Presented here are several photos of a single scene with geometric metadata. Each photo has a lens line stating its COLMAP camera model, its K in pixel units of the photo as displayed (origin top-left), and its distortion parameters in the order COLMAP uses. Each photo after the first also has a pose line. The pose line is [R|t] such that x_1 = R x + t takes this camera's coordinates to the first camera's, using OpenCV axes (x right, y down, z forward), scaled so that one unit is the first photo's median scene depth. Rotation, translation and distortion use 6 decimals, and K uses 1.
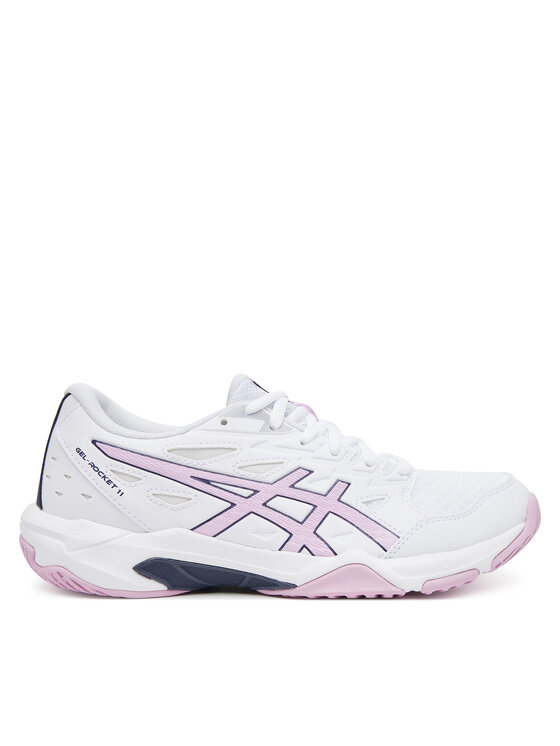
lens RADIAL K [[964.9, 0, 280.7], [0, 964.9, 375.5], [0, 0, 1]] dist [-0.001453, 0.000000]
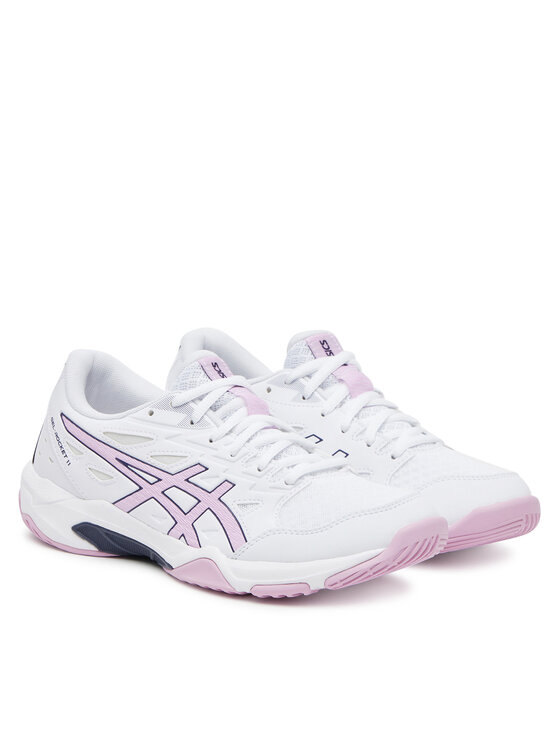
lens RADIAL K [[2211.1, 0, 279.8], [0, 2211.1, 372.6], [0, 0, 1]] dist [0.106070, 0.000000]
pose [[0.778945, 0.128572, -0.613770, 1.636439], [-0.006392, 0.980333, 0.197247, -0.506661], [0.627059, -0.149722, 0.764448, -0.851720]]
